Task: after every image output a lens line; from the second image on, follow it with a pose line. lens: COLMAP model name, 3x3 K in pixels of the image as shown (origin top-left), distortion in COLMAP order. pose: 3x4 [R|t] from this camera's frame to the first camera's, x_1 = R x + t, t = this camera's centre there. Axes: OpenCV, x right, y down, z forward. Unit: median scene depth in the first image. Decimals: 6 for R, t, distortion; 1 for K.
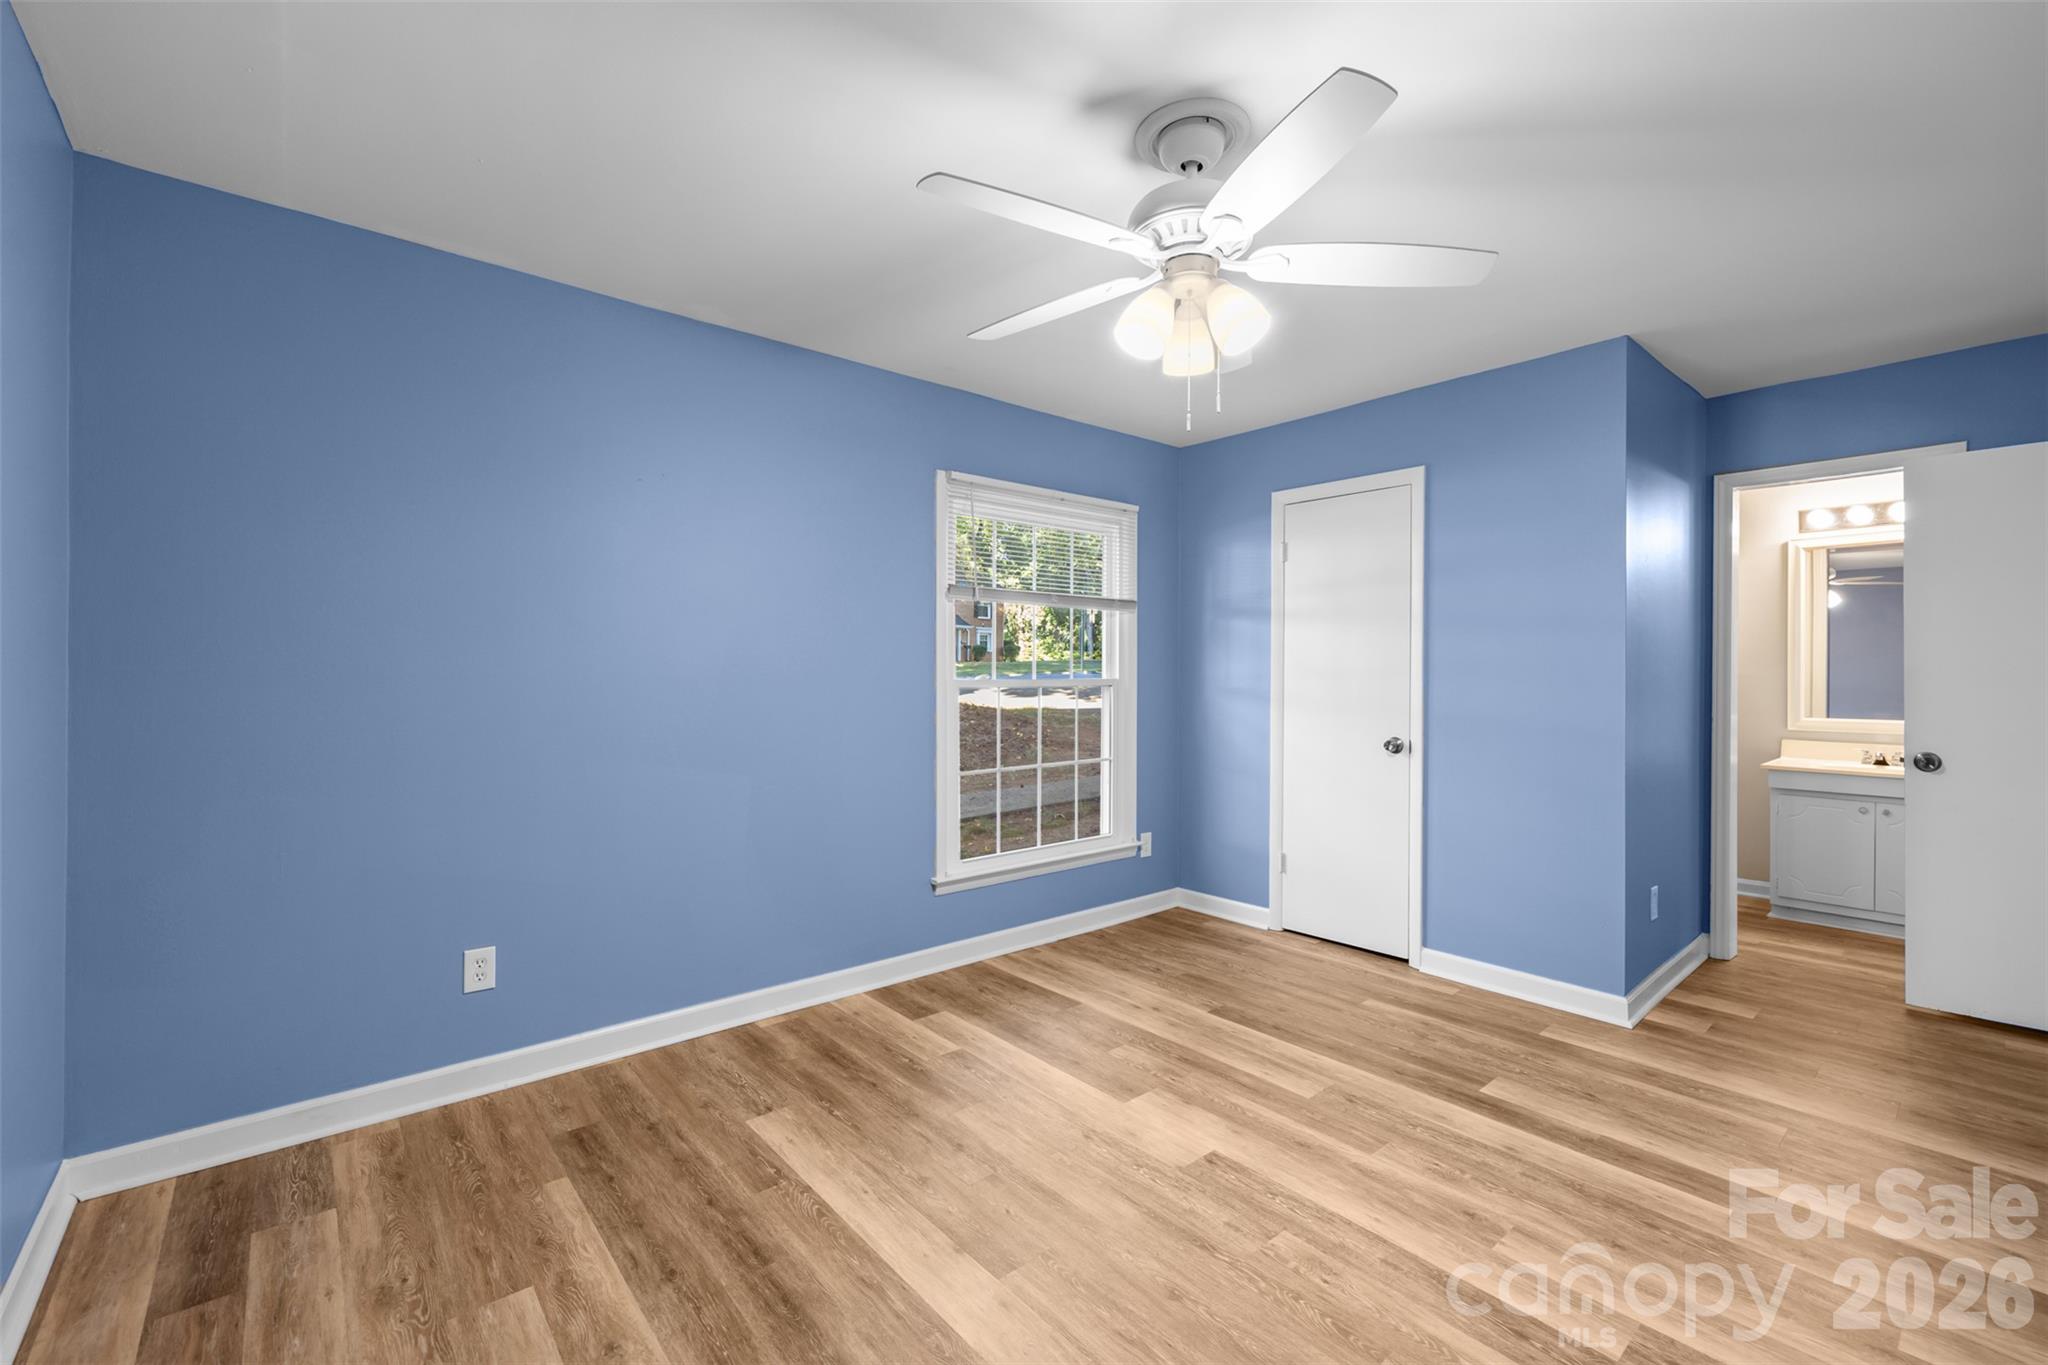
lens RADIAL K [[855.9, 0, 1022.0], [0, 855.9, 676.3], [0, 0, 1]] dist [0.000935, 0.000370]
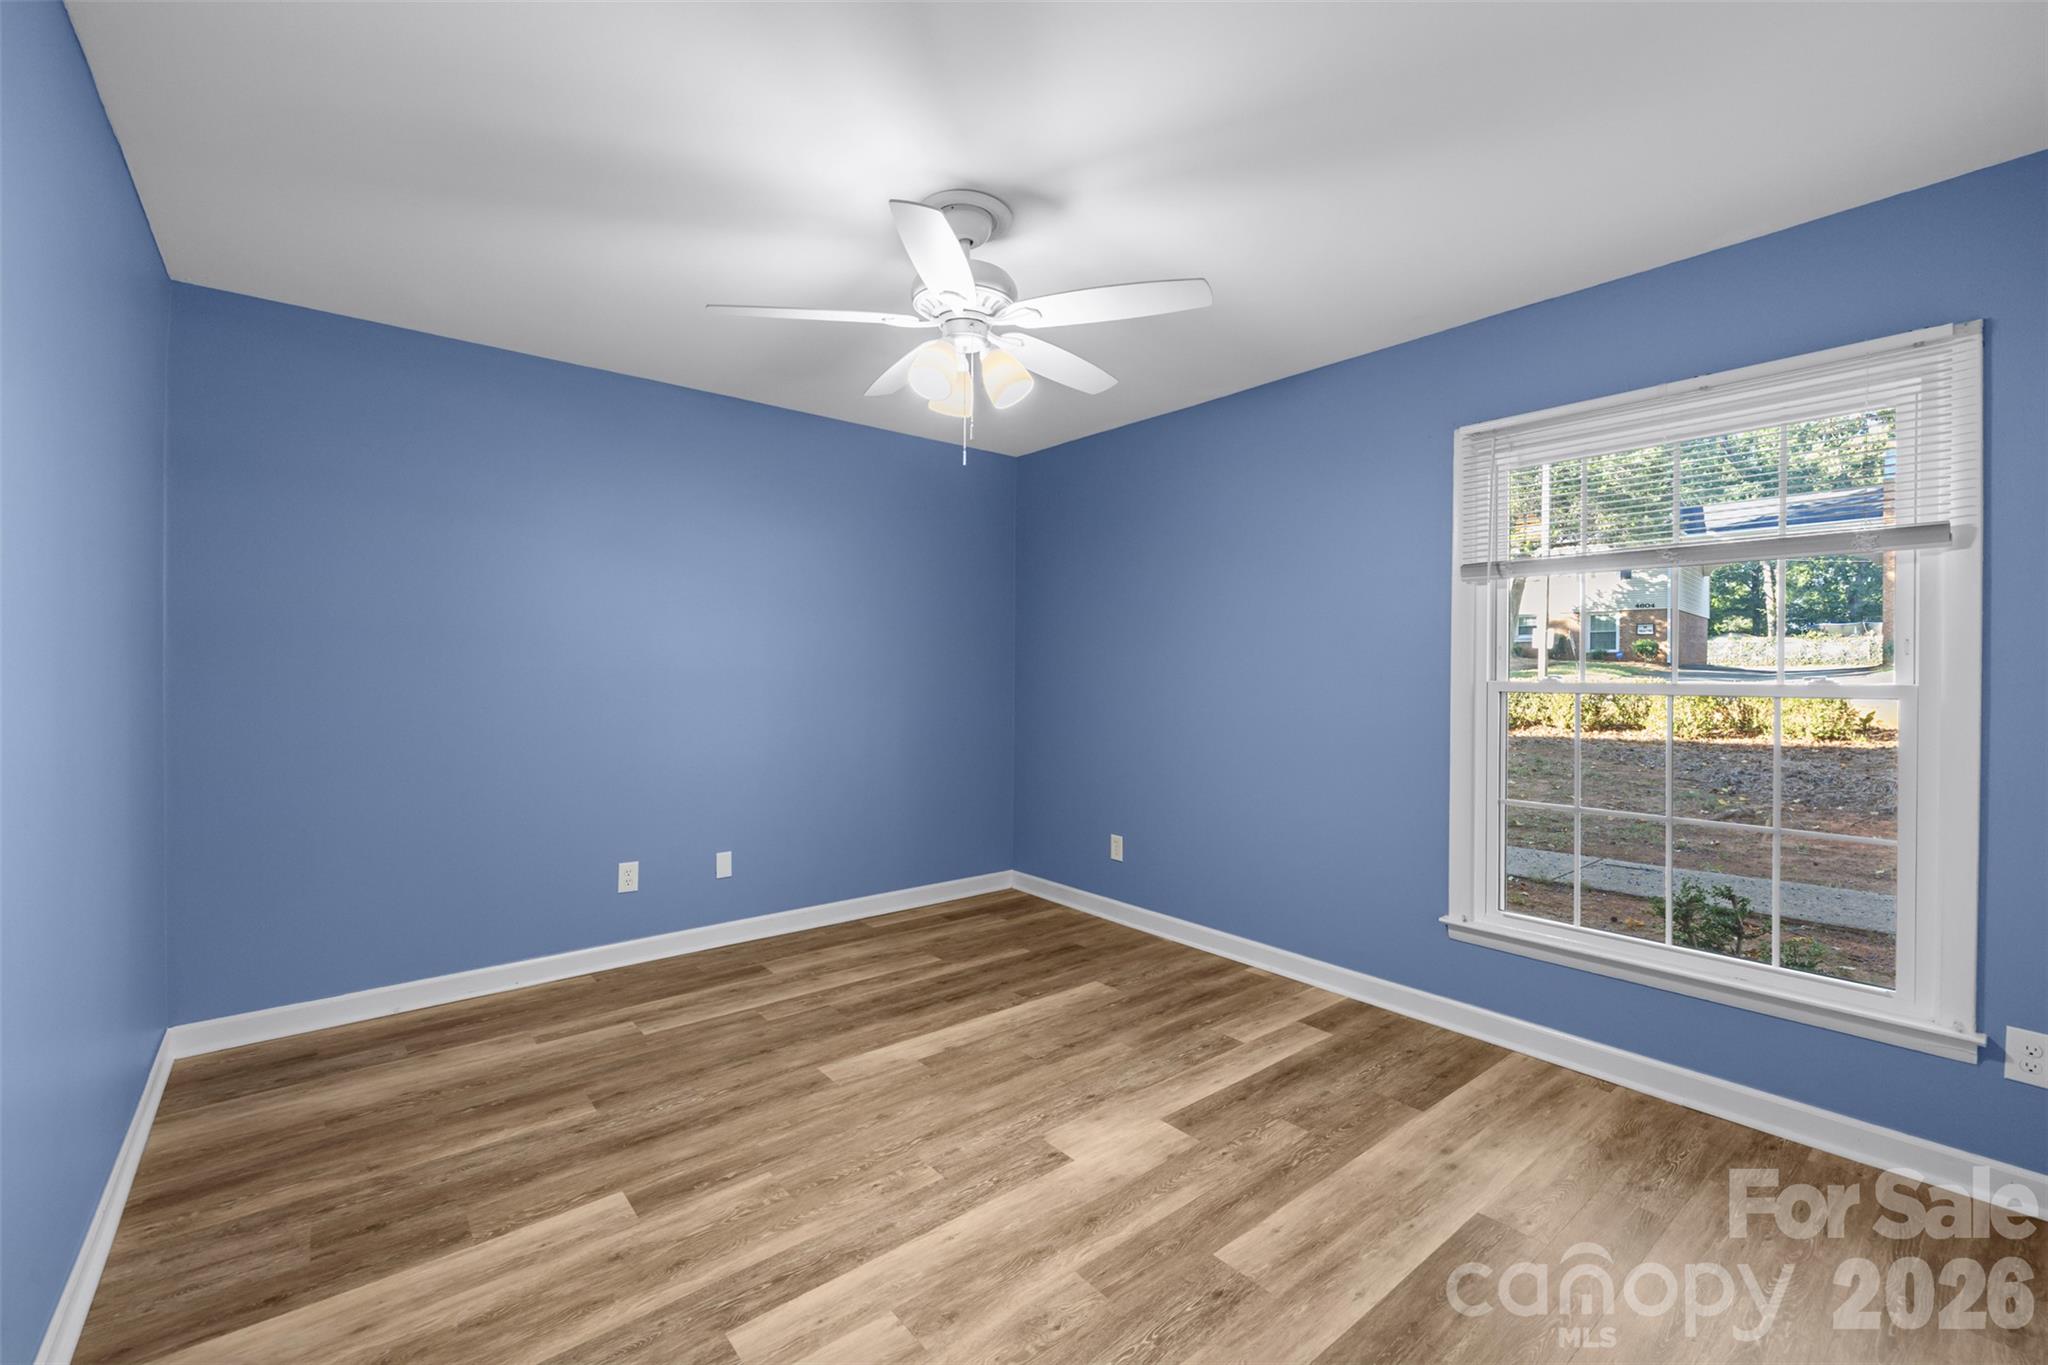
lens RADIAL K [[855.9, 0, 1024.2], [0, 855.9, 672.7], [0, 0, 1]] dist [0.000935, 0.000370]
pose [[-0.008399, 0.001025, -0.999964, 1.047800], [-0.011156, 0.999937, 0.001119, -0.000451], [0.999902, 0.011165, -0.008387, 0.827417]]
